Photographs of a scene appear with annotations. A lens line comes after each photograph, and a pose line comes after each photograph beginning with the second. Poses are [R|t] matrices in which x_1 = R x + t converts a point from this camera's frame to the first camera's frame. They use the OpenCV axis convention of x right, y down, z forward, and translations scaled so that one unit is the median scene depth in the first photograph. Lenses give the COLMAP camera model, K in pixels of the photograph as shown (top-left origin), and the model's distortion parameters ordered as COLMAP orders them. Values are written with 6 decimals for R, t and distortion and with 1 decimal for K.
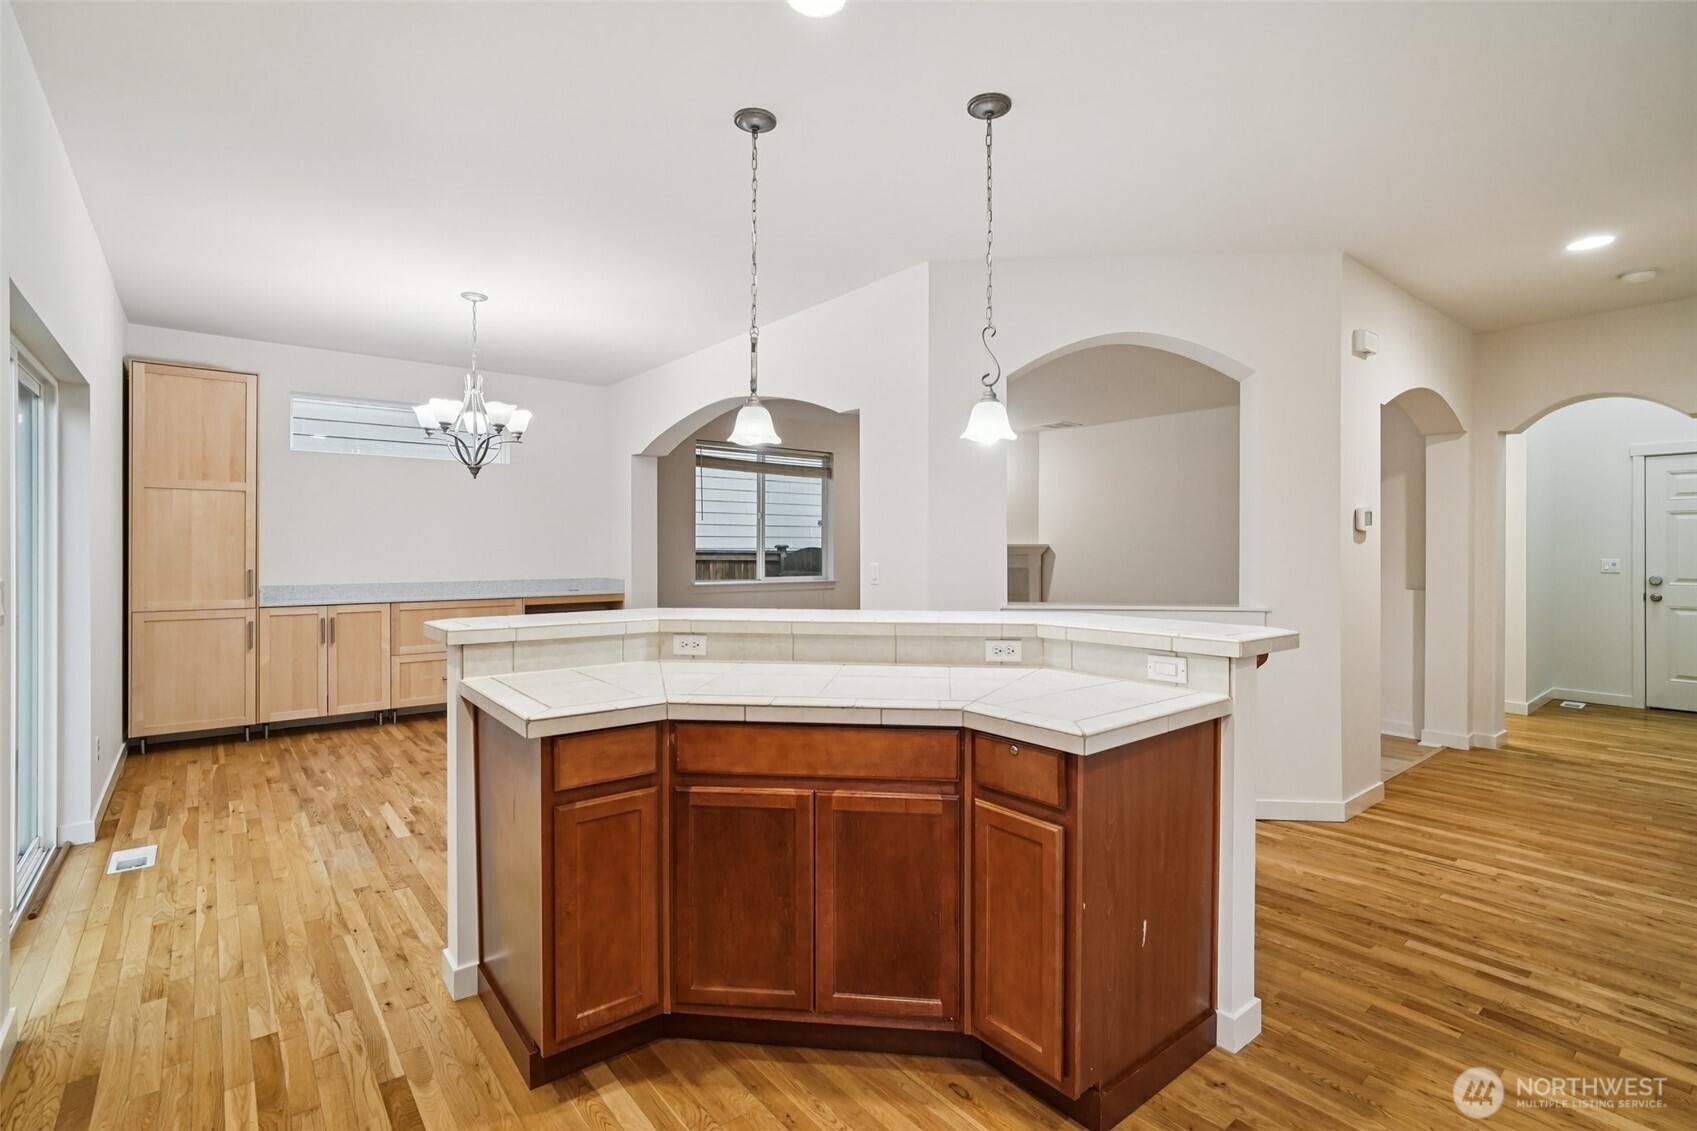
lens RADIAL K [[806.4, 0, 851.4], [0, 806.4, 547.1], [0, 0, 1]] dist [-0.005746, 0.000203]
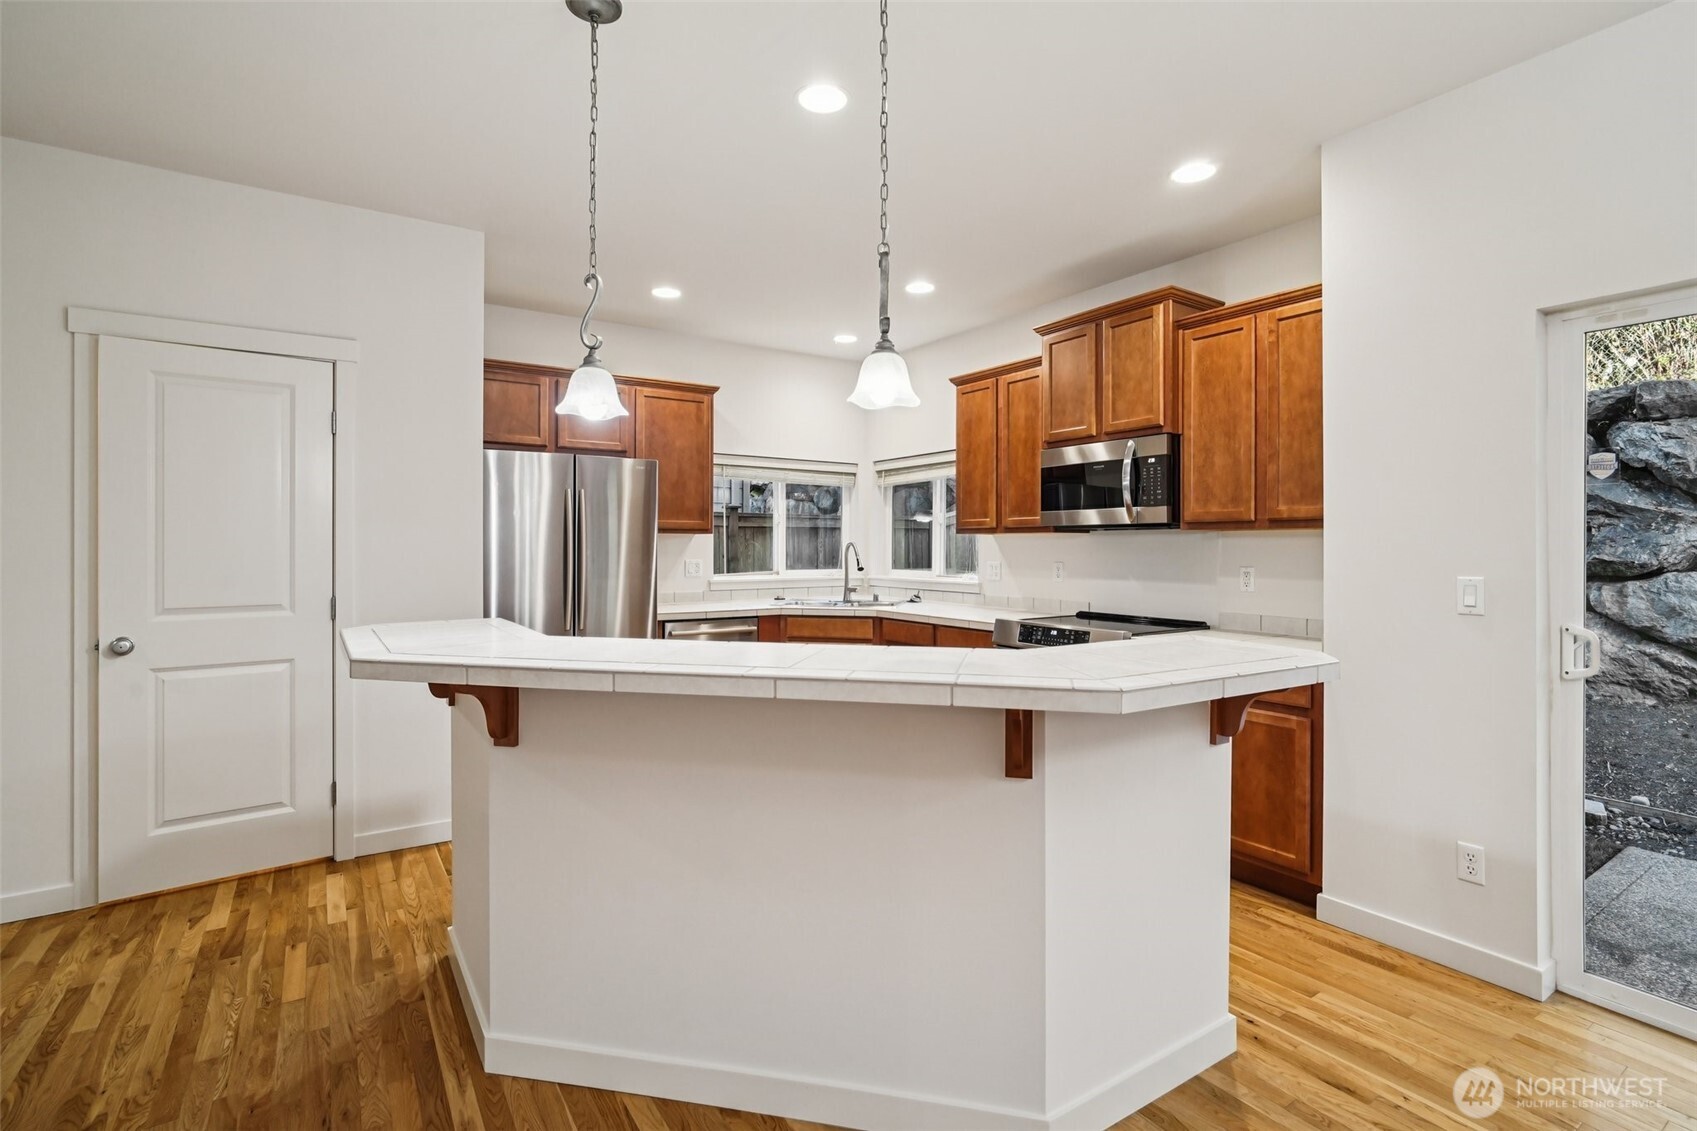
lens RADIAL K [[806.4, 0, 851.4], [0, 806.4, 547.1], [0, 0, 1]] dist [-0.005746, 0.000203]
pose [[-0.995348, -0.004147, 0.096255, -0.182812], [-0.003891, 0.999988, 0.002844, -0.005693], [-0.096265, 0.002457, -0.995353, 1.955099]]
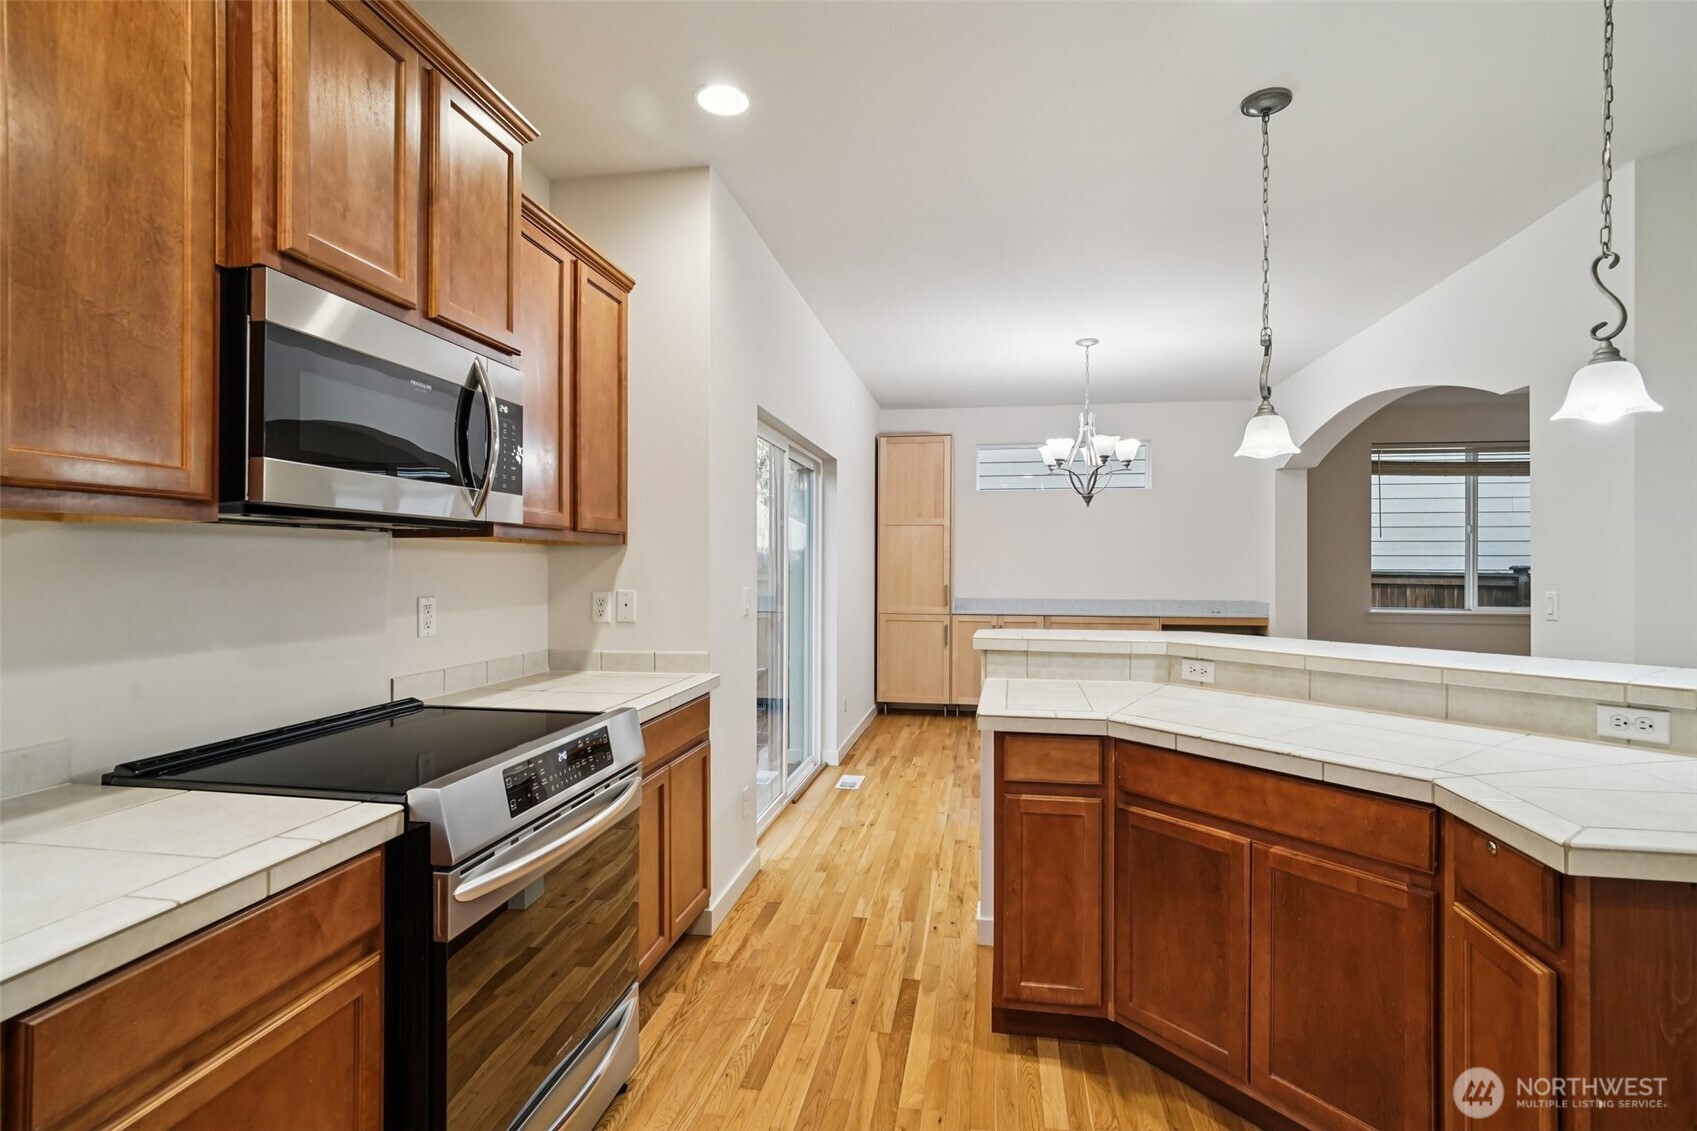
lens RADIAL K [[801.1, 0, 848.5], [0, 801.1, 565.5], [0, 0, 1]] dist [-0.002407, 0.000373]
pose [[0.657894, -0.000142, -0.753110, 0.278770], [-0.001487, 0.999998, -0.001487, -0.003499], [0.753109, 0.002097, 0.657893, 0.056829]]
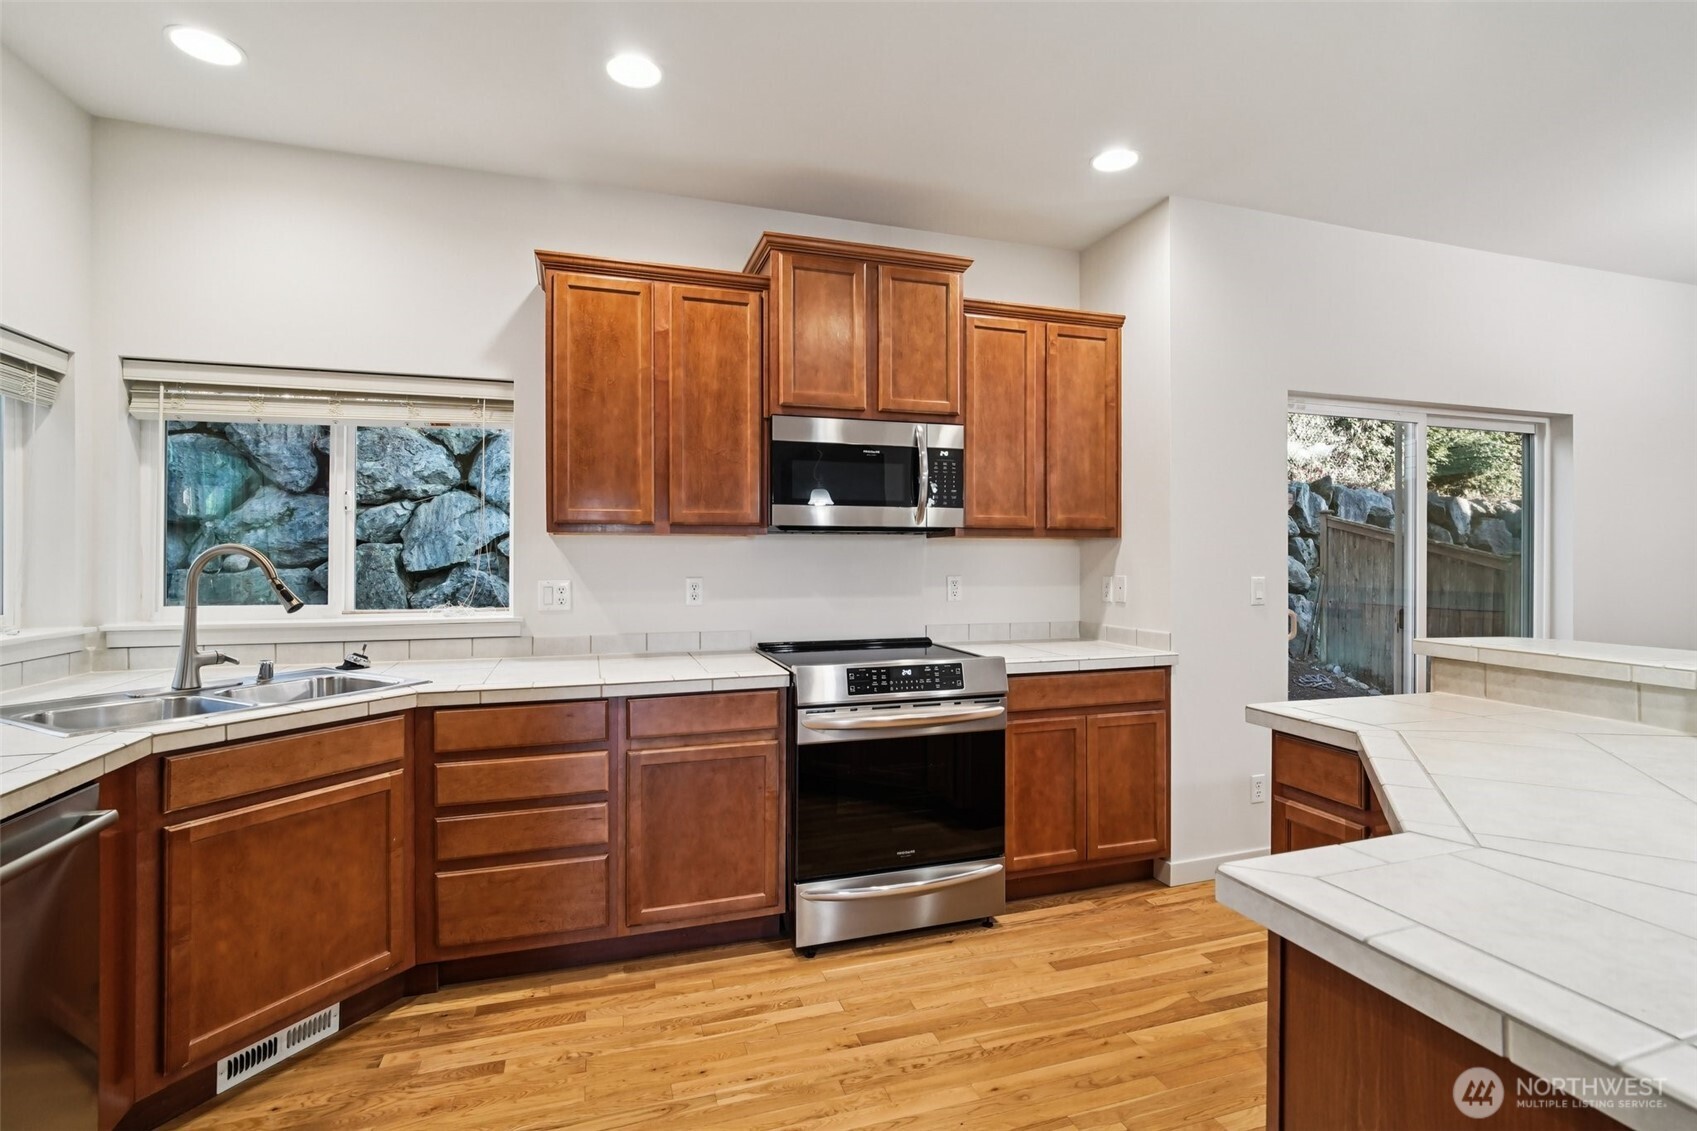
lens RADIAL K [[790.3, 0, 852.9], [0, 790.3, 559.6], [0, 0, 1]] dist [-0.000211, 0.000188]
pose [[-0.357953, 0.001684, -0.933738, 0.662494], [-0.001458, 0.999996, 0.002363, 0.000772], [0.933738, 0.002207, -0.357949, 0.670278]]
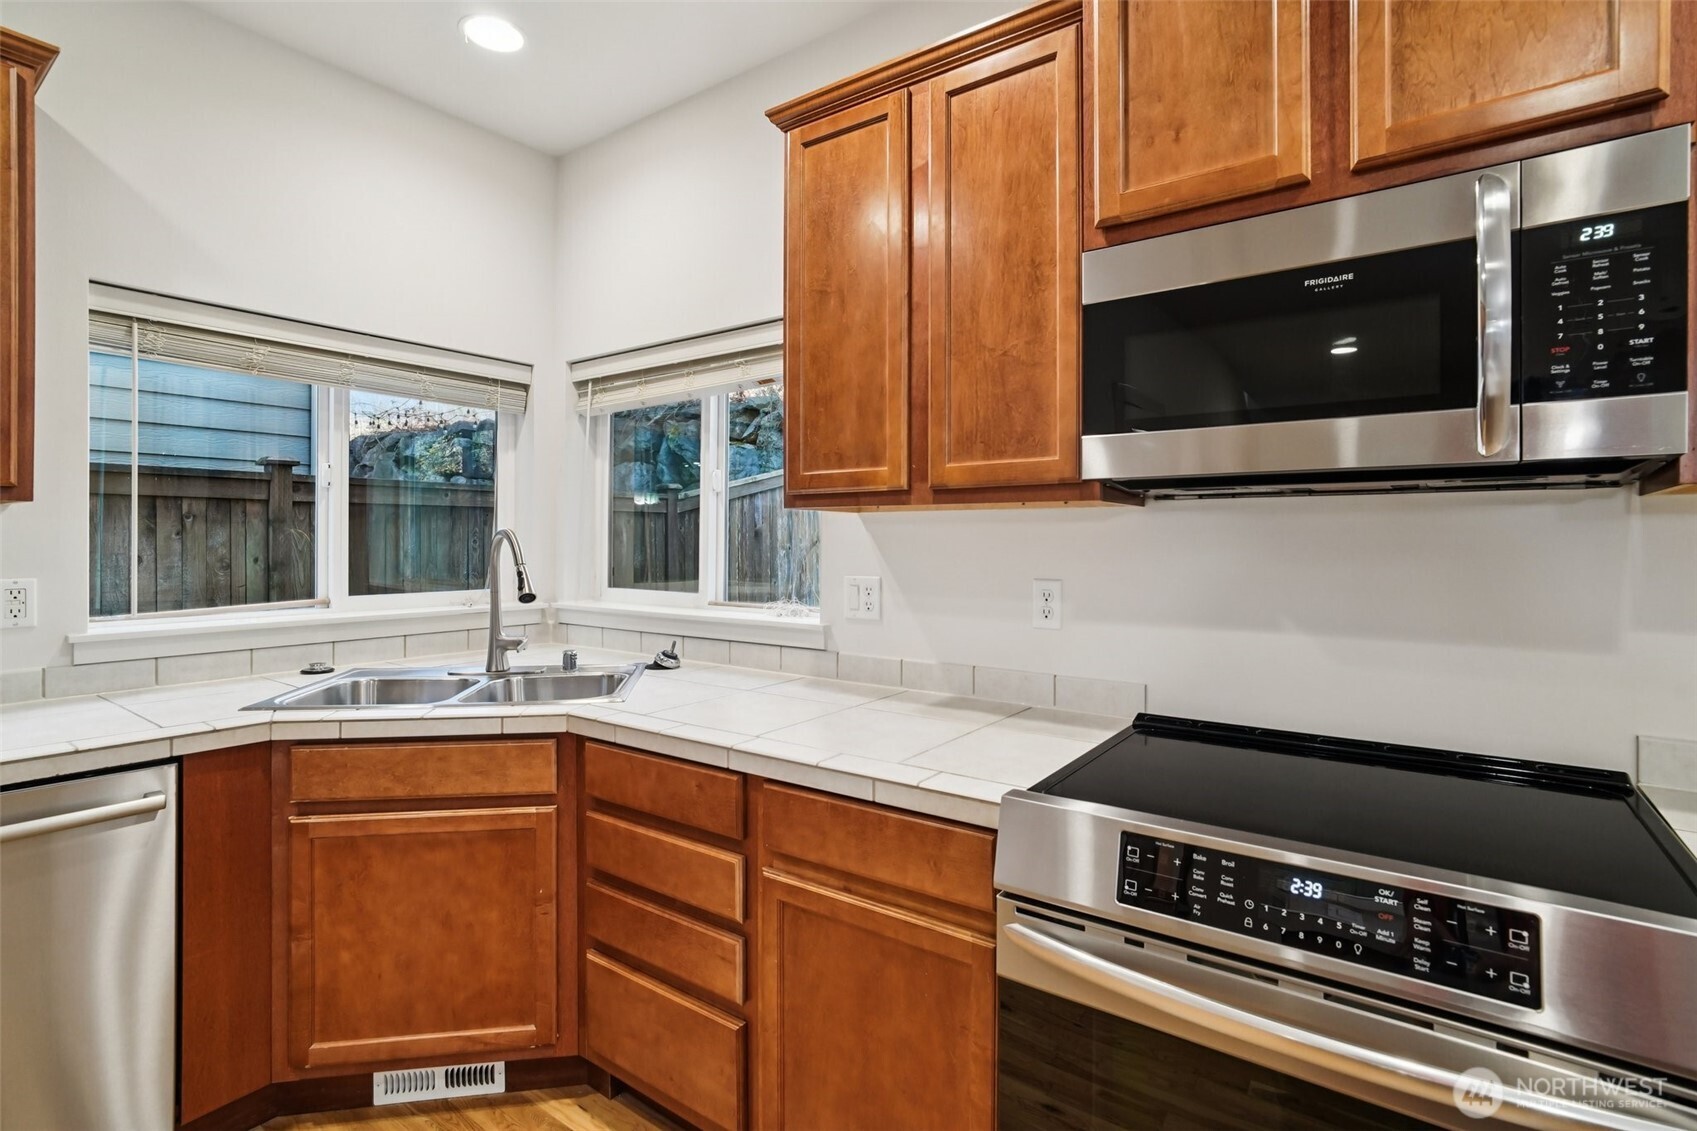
lens RADIAL K [[810.6, 0, 863.5], [0, 810.6, 539.2], [0, 0, 1]] dist [-0.008497, 0.000326]
pose [[-0.964958, -0.006190, -0.262333, -0.114572], [-0.005715, 0.999980, -0.002572, -0.002487], [0.262343, -0.000983, -0.964974, 0.659331]]
